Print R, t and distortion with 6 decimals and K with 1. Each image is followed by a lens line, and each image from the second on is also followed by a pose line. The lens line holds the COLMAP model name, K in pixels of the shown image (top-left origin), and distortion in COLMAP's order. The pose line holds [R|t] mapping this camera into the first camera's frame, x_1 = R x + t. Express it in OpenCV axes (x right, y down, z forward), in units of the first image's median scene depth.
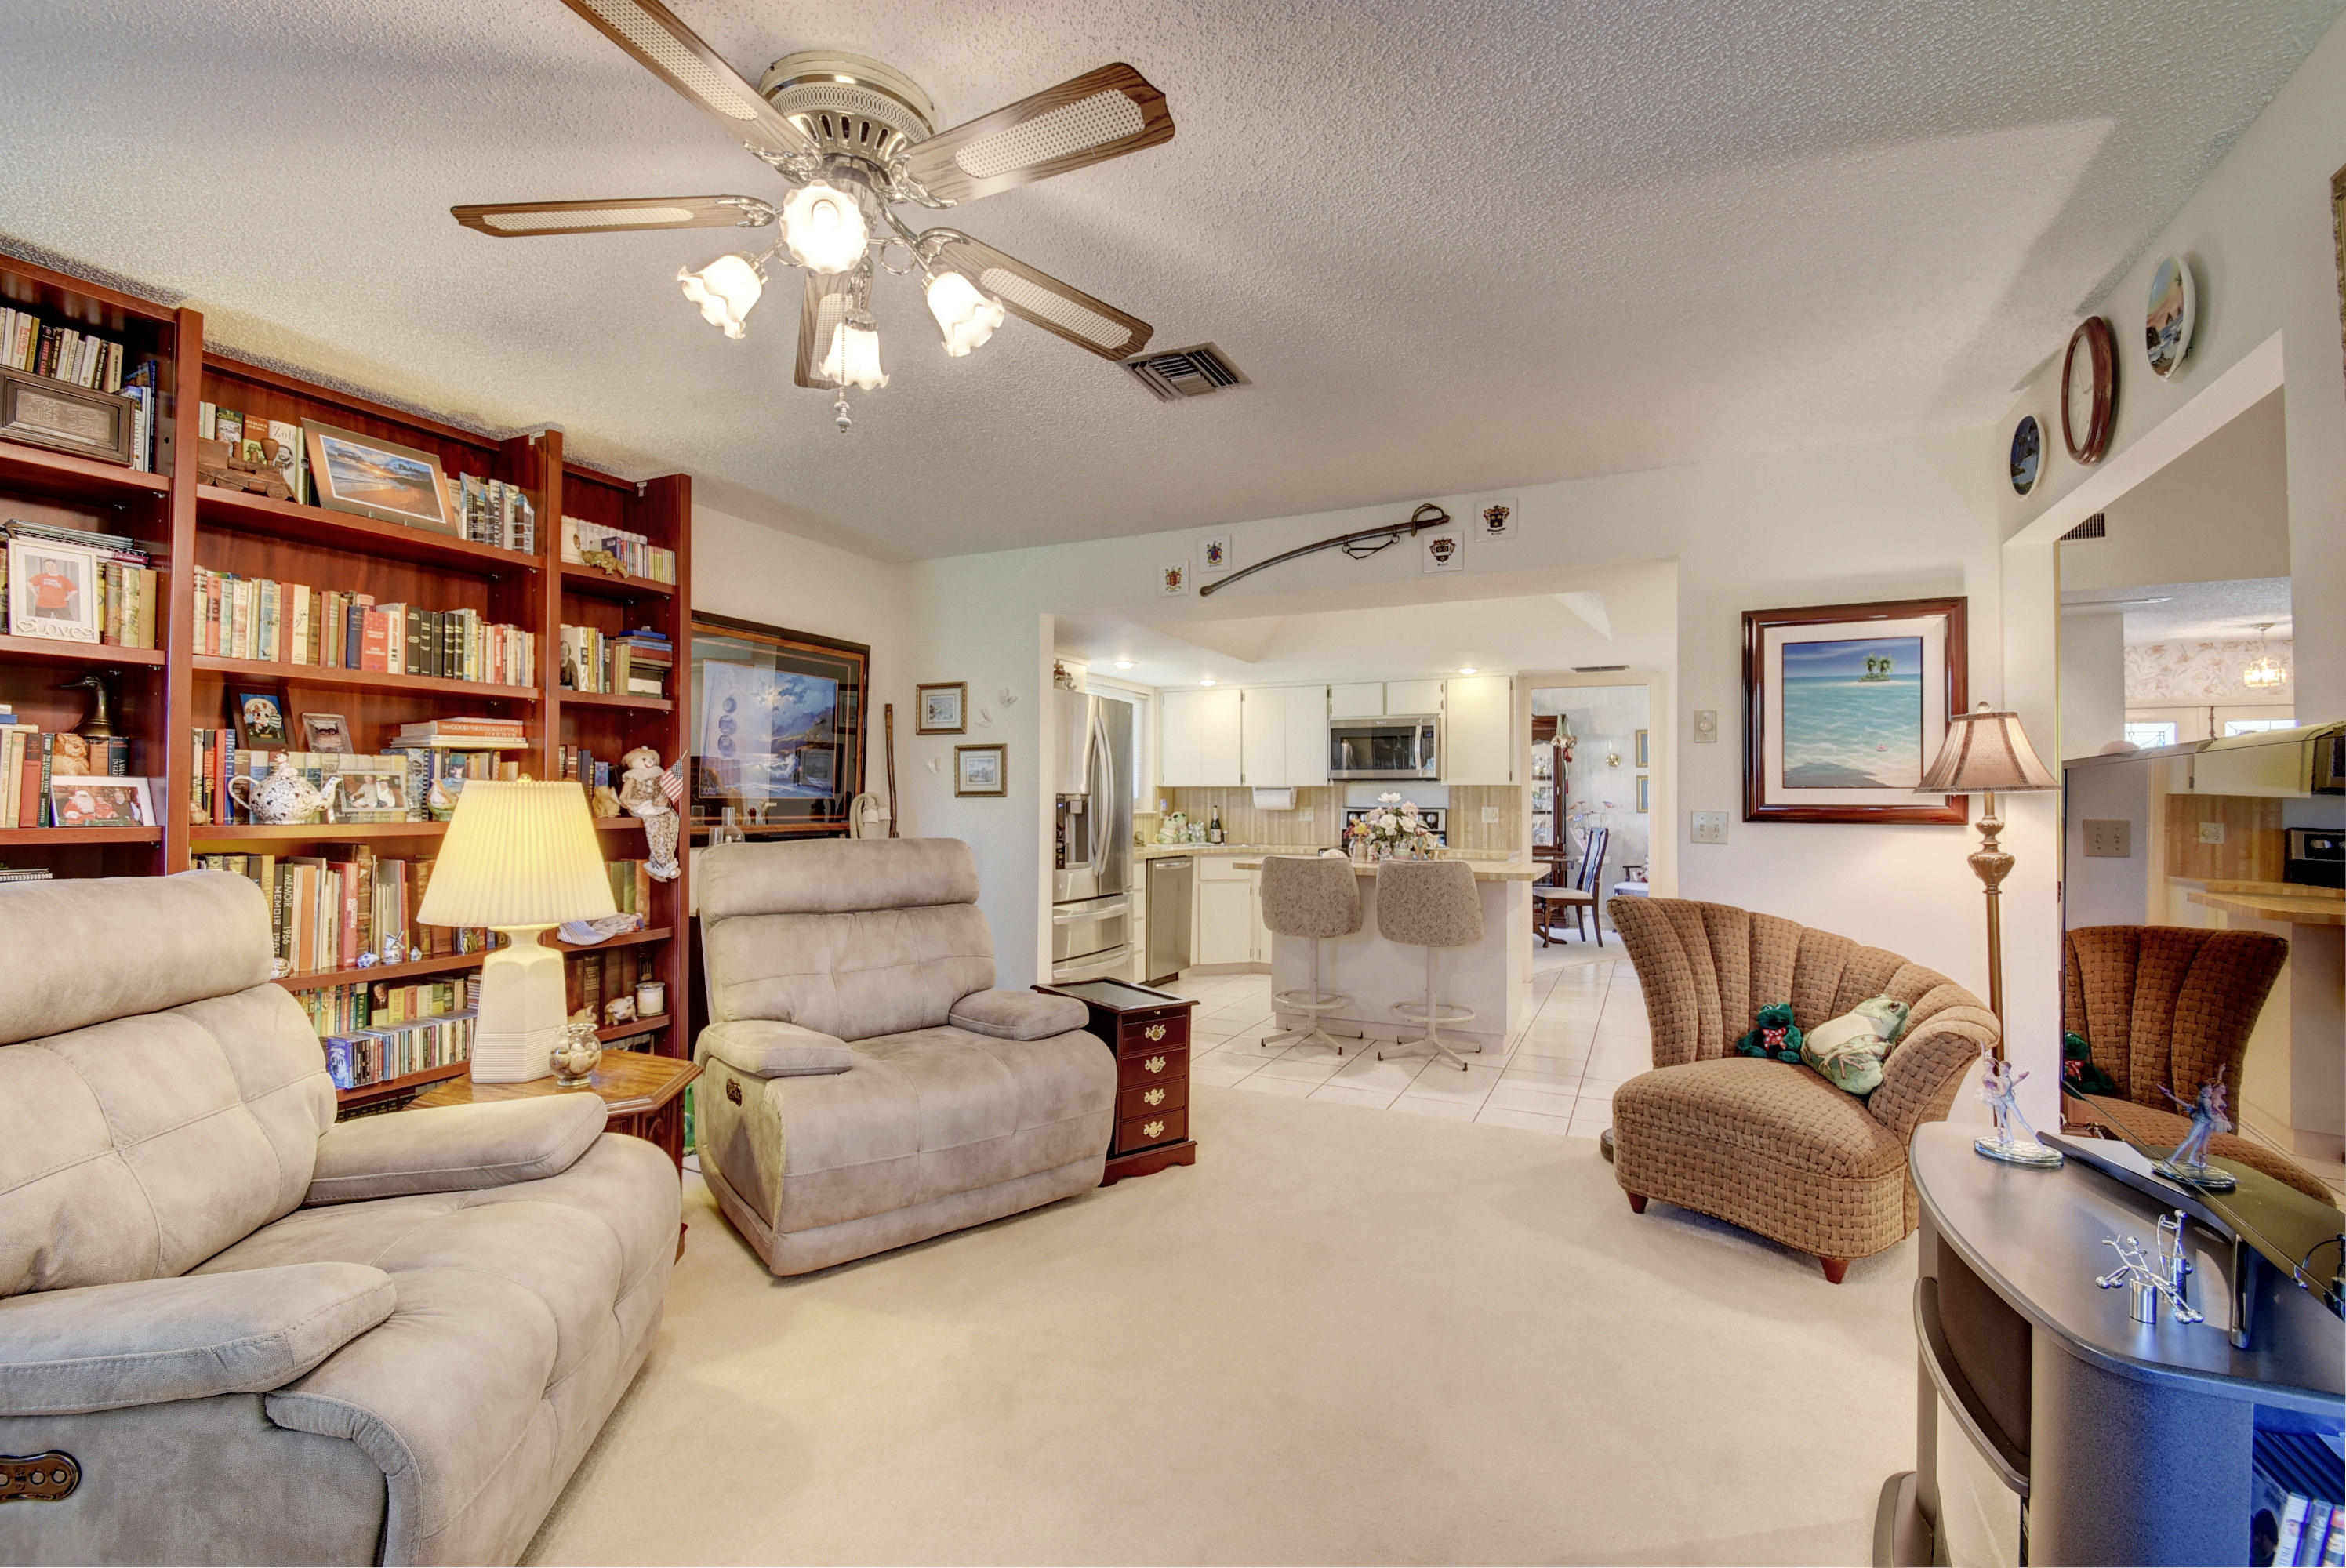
lens RADIAL K [[1025.7, 0, 1159.1], [0, 1025.7, 790.1], [0, 0, 1]] dist [0.000605, -0.010123]
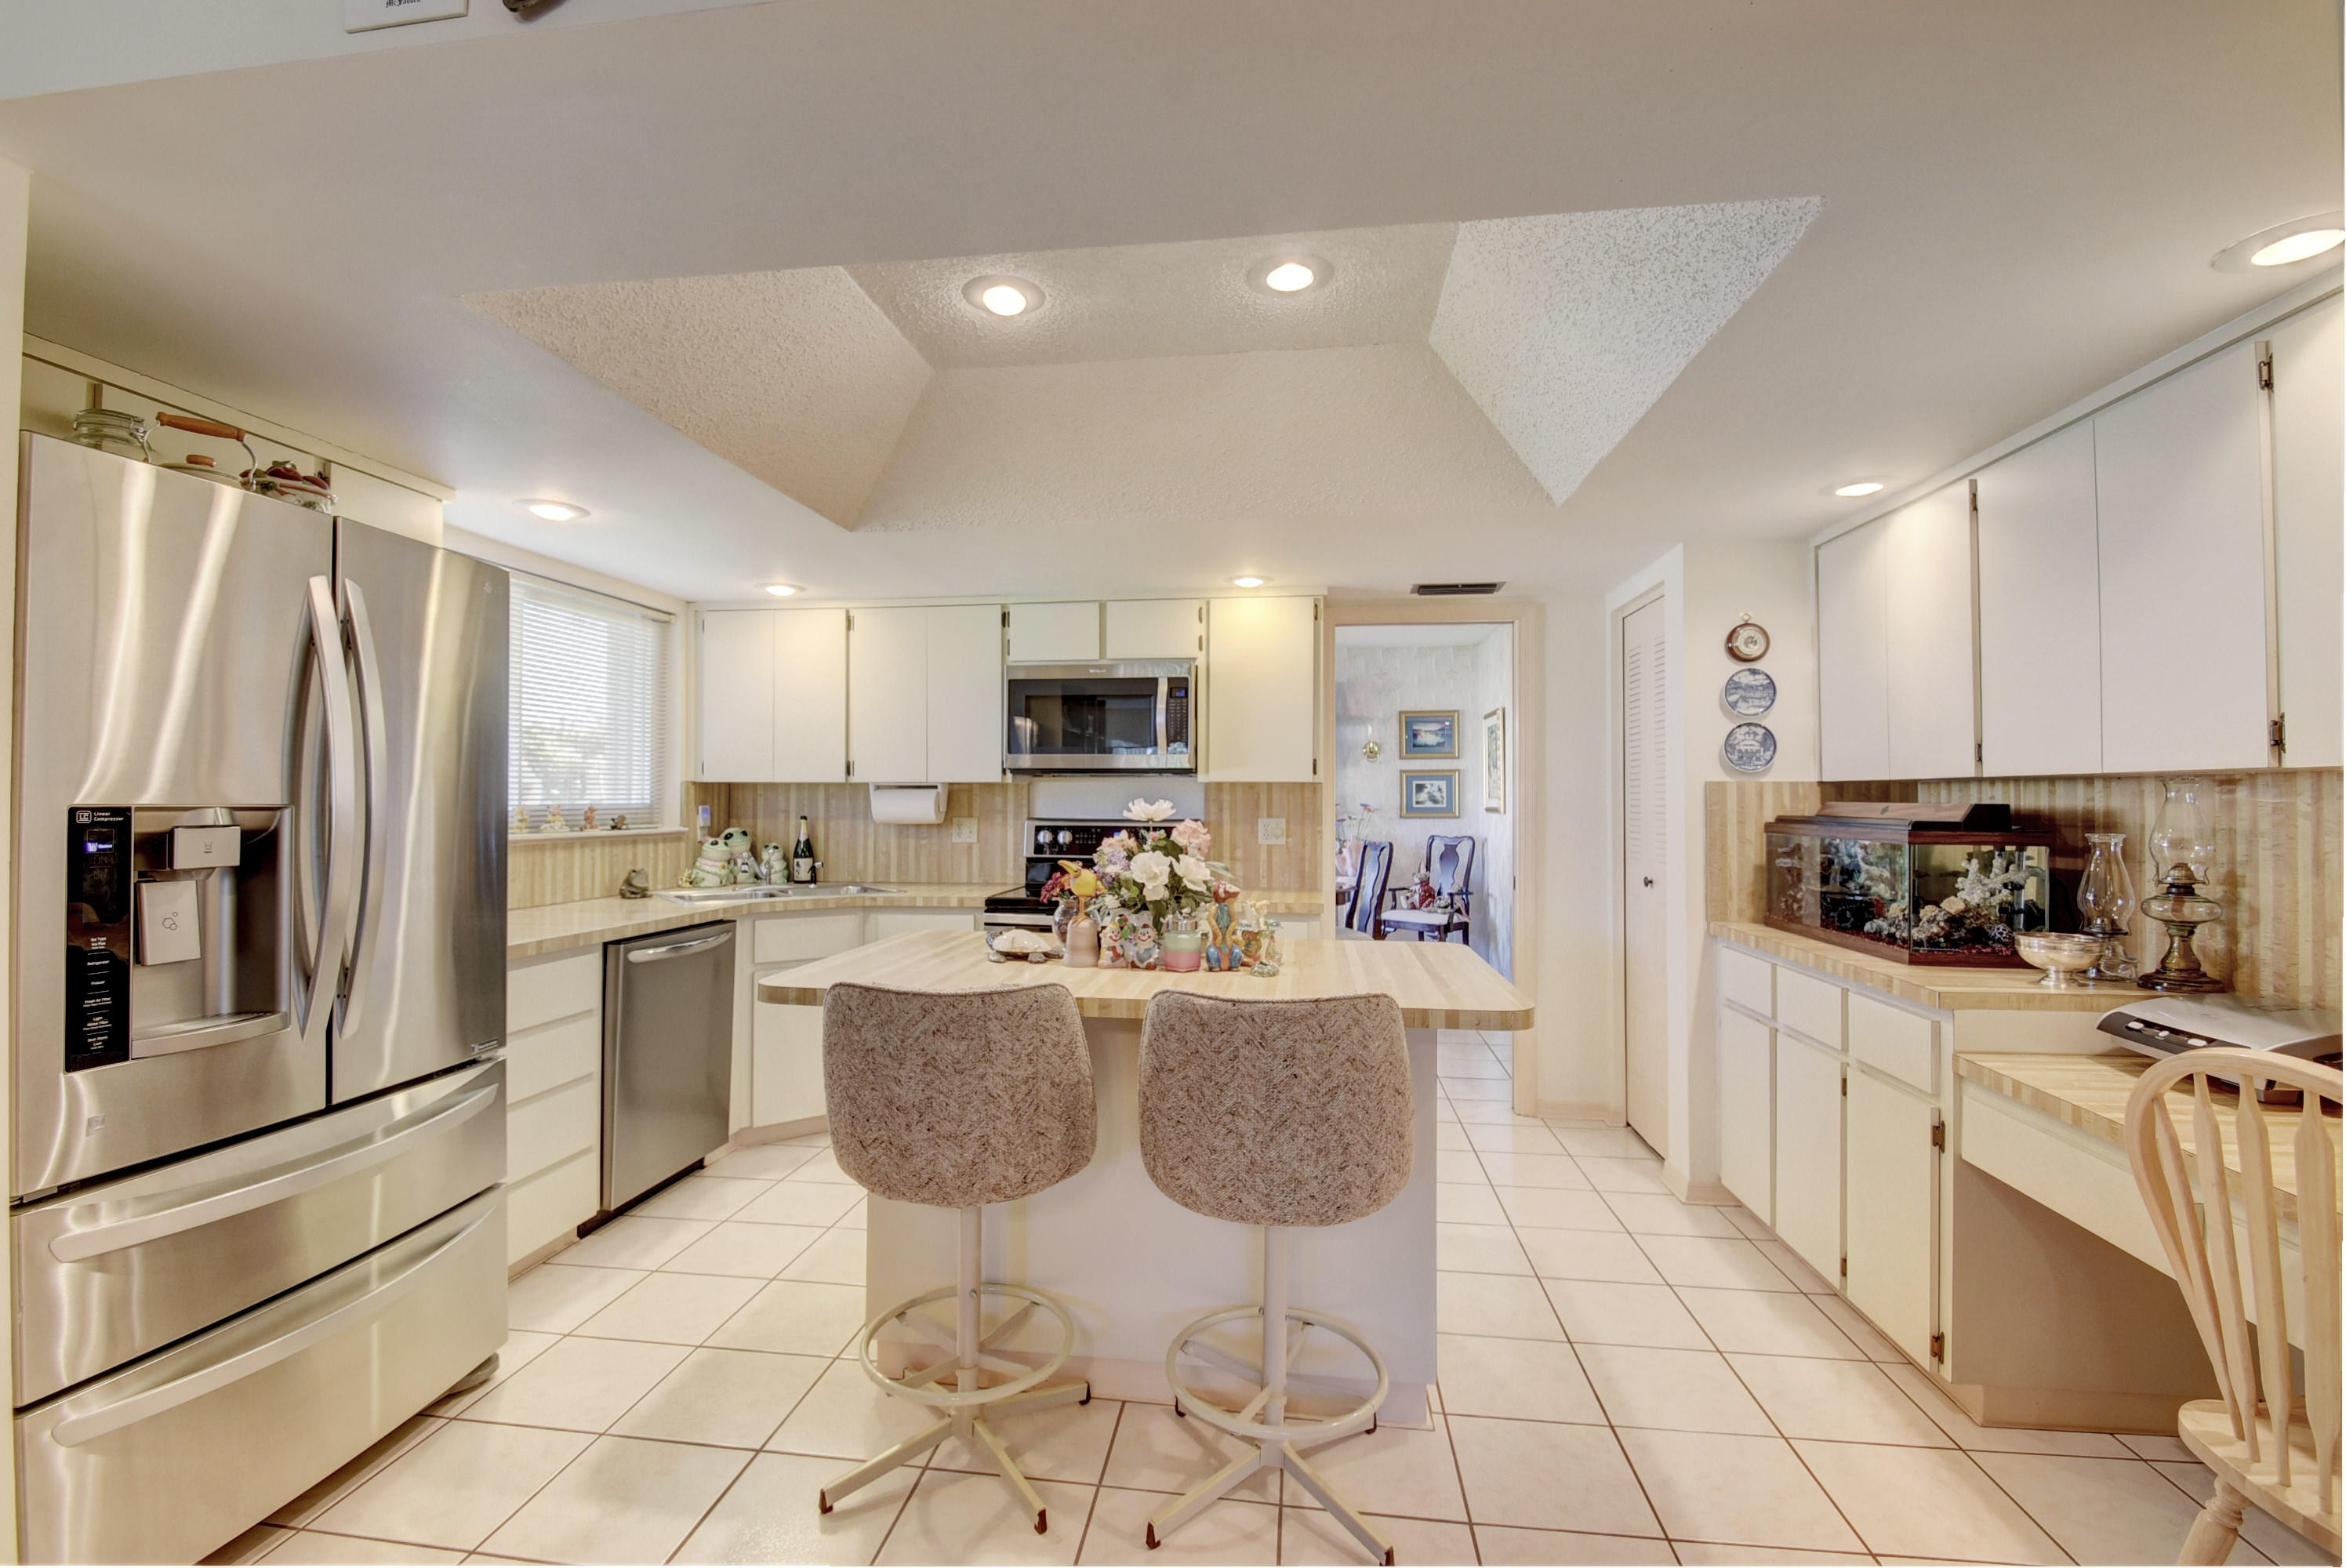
lens RADIAL K [[1025.7, 0, 1161.3], [0, 1025.7, 778.2], [0, 0, 1]] dist [0.000605, -0.010123]
pose [[0.948732, 0.003637, 0.316062, 0.071215], [-0.001105, 0.999966, -0.008190, -0.001944], [-0.316081, 0.007421, 0.948703, 0.452380]]
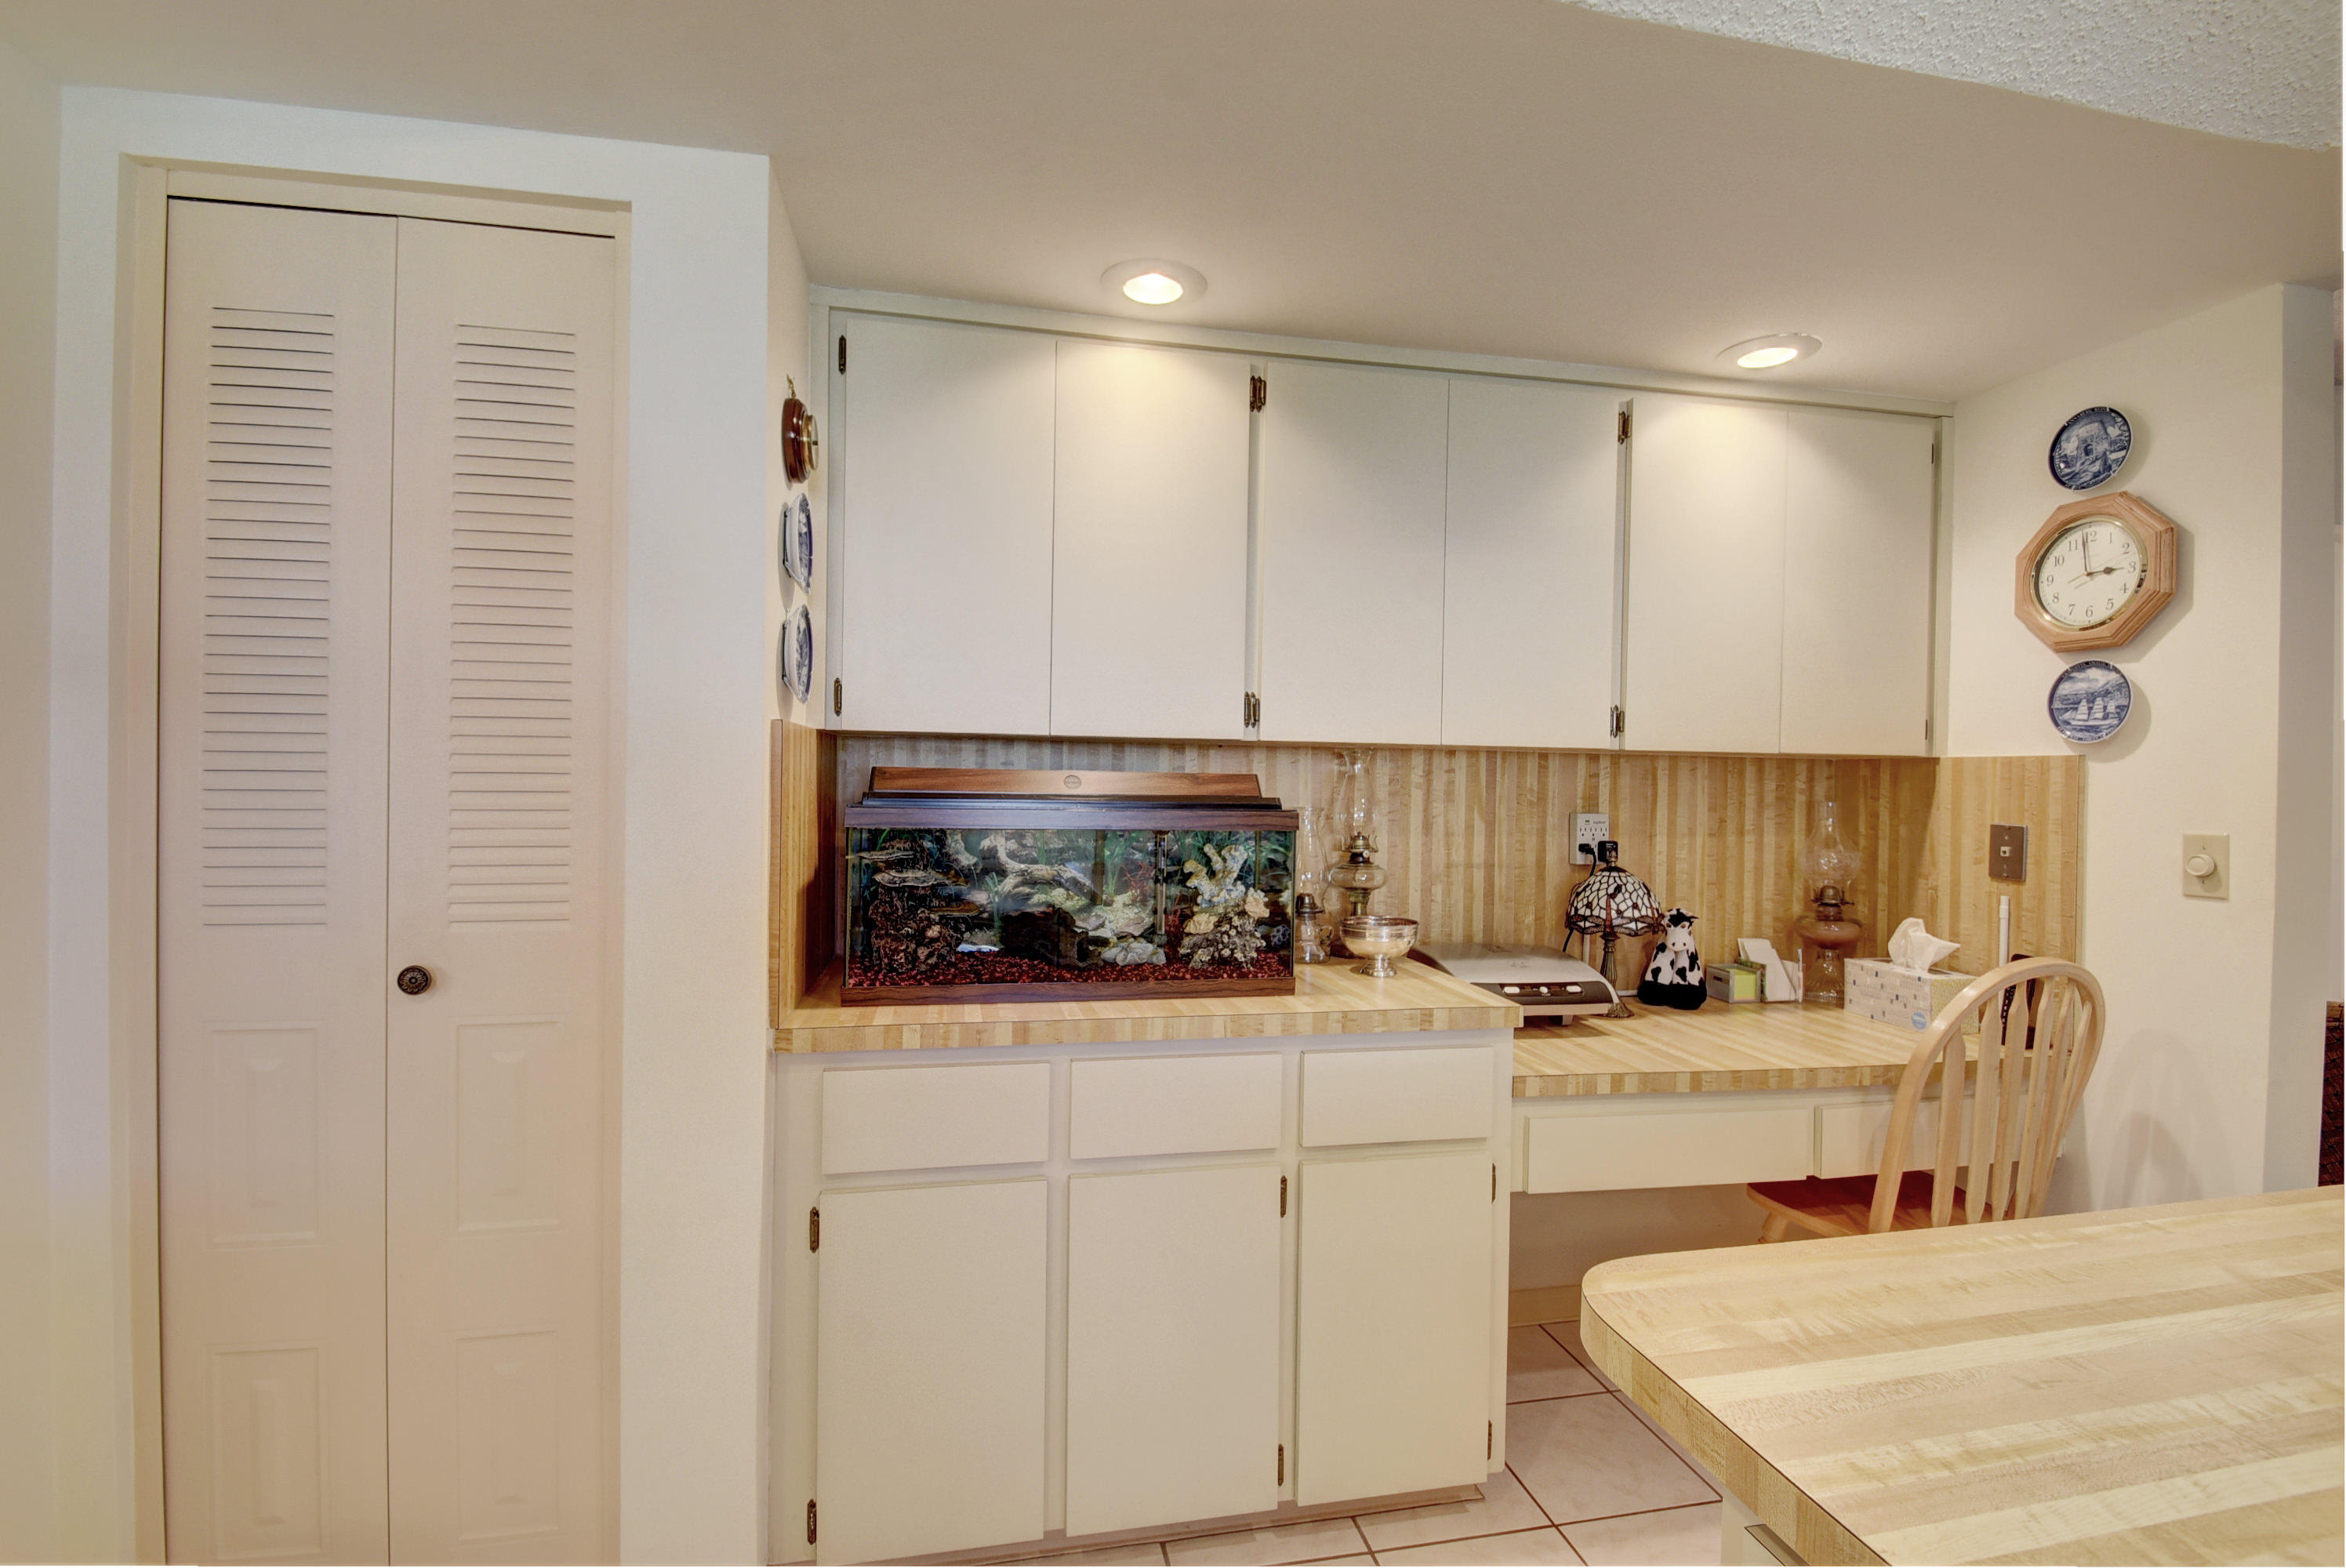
lens RADIAL K [[1025.7, 0, 1155.8], [0, 1025.7, 780.7], [0, 0, 1]] dist [0.000605, -0.010123]
pose [[-0.593325, -0.019060, 0.804737, 0.235532], [-0.031996, 0.999488, 0.000083, 0.006686], [-0.804327, -0.025699, -0.593631, 0.879002]]
